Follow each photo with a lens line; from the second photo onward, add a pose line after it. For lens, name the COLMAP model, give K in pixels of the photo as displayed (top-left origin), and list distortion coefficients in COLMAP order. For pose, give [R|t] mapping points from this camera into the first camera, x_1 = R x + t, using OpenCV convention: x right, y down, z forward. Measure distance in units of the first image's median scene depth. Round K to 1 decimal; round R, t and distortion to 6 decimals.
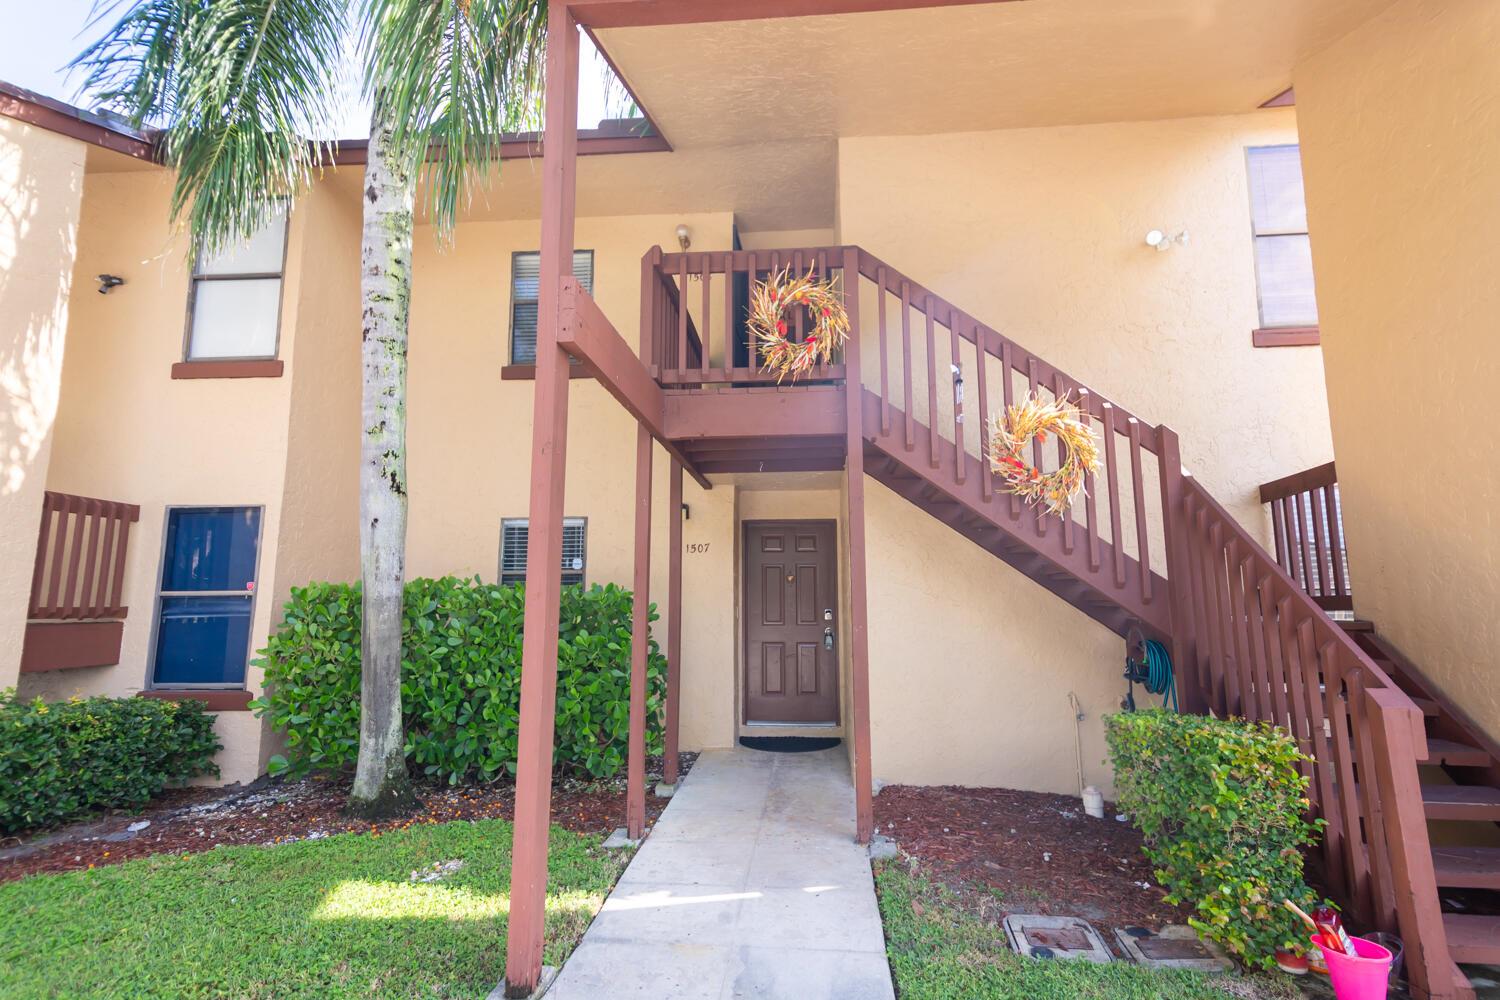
lens RADIAL K [[747.9, 0, 750.0], [0, 747.9, 500.0], [0, 0, 1]] dist [0.026001, -0.000807]
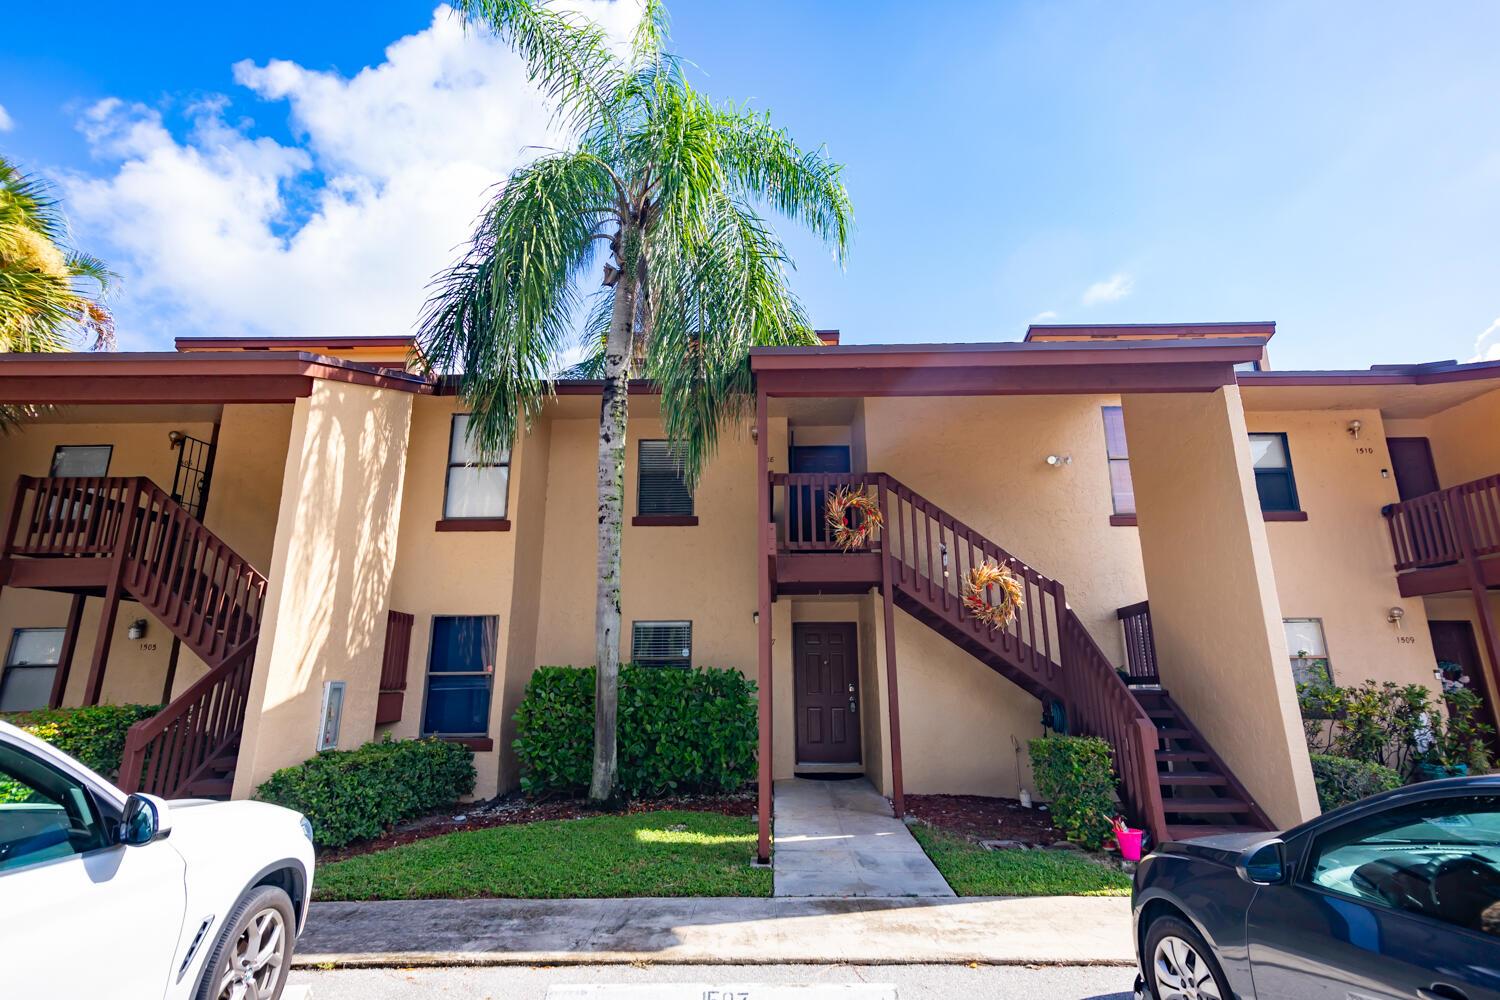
lens RADIAL K [[747.9, 0, 750.0], [0, 747.9, 500.0], [0, 0, 1]] dist [0.026001, -0.000807]
pose [[0.997733, 0.014915, 0.065622, -0.292521], [-0.008363, 0.995051, -0.099014, -0.100002], [-0.066774, 0.098241, 0.992920, -0.726288]]
